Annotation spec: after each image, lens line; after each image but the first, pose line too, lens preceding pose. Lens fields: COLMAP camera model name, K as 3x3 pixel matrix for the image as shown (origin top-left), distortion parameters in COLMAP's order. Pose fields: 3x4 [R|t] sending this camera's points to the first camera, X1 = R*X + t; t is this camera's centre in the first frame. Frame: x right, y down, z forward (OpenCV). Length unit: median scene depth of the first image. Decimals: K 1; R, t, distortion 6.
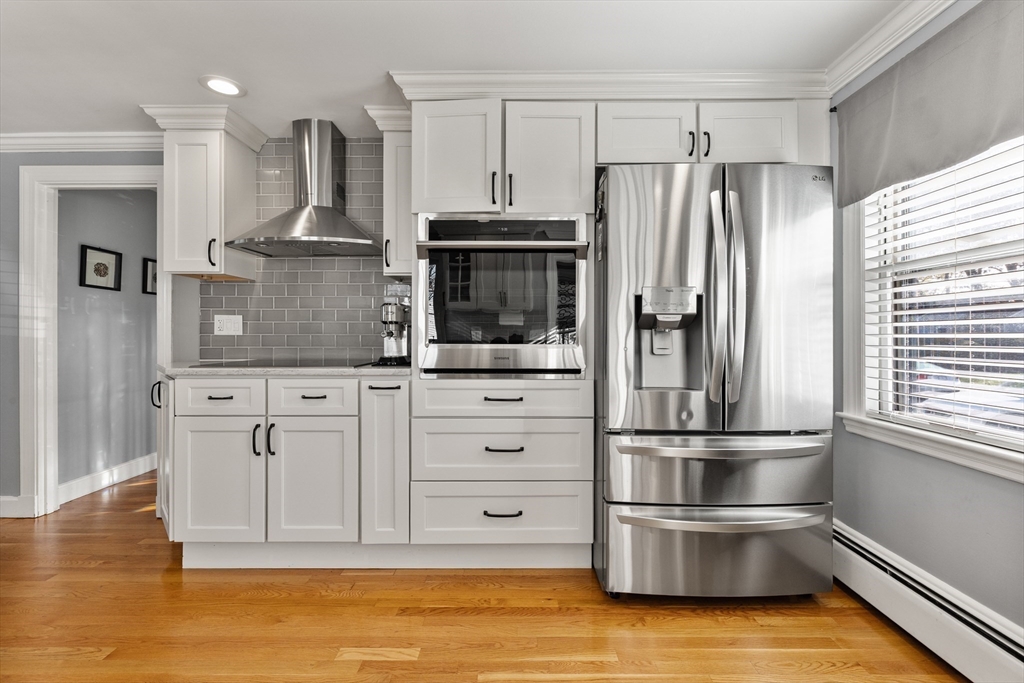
lens RADIAL K [[436.8, 0, 515.6], [0, 436.8, 337.3], [0, 0, 1]] dist [-0.001741, -0.000118]
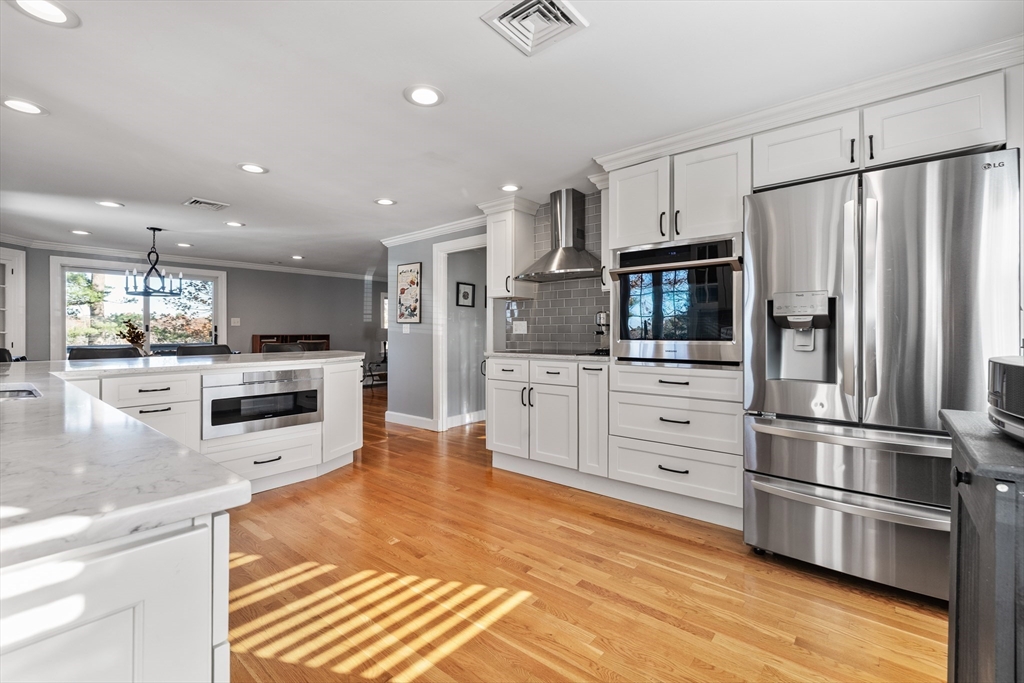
lens RADIAL K [[446.6, 0, 511.6], [0, 446.6, 333.1], [0, 0, 1]] dist [0.000955, 0.000031]
pose [[0.769635, -0.002764, -0.638478, 0.419058], [0.001257, 0.999995, -0.002813, -0.003357], [0.638482, 0.001362, 0.769635, -0.317115]]
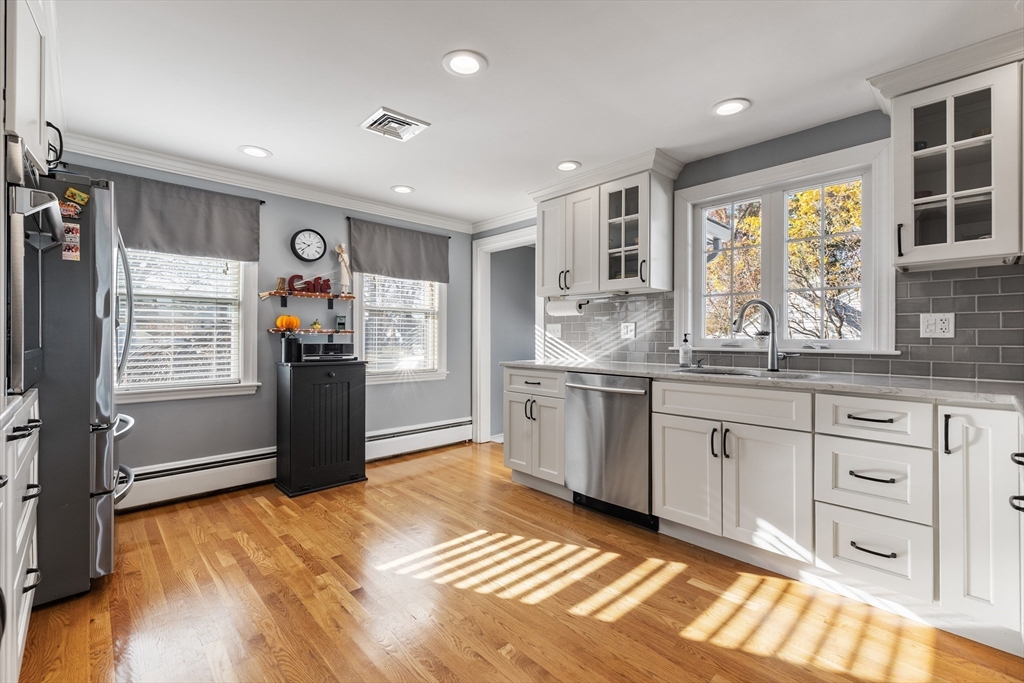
lens RADIAL K [[436.8, 0, 515.6], [0, 436.8, 337.3], [0, 0, 1]] dist [-0.001741, -0.000118]
pose [[-0.696550, -0.001754, 0.717506, -1.045524], [0.001777, 0.999990, 0.004170, -0.010155], [-0.717506, 0.004179, -0.696540, 0.844752]]
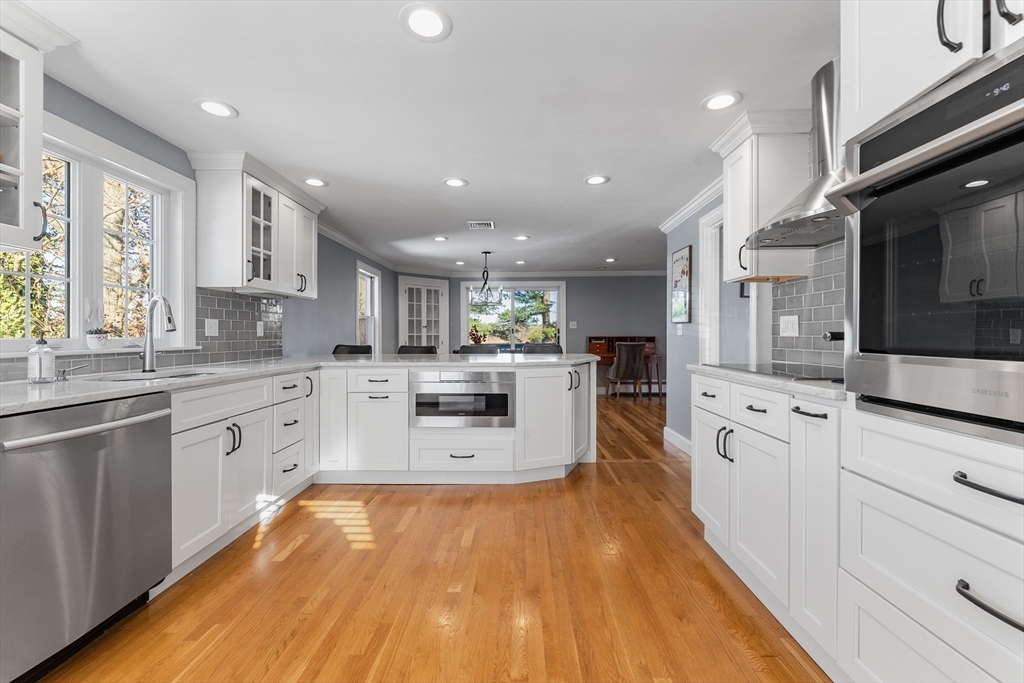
lens RADIAL K [[436.8, 0, 515.6], [0, 436.8, 337.3], [0, 0, 1]] dist [-0.001741, -0.000118]
pose [[-0.016152, 0.002749, -0.999866, 0.371346], [-0.002162, 0.999994, 0.002784, -0.005924], [0.999867, 0.002207, -0.016146, 0.490075]]
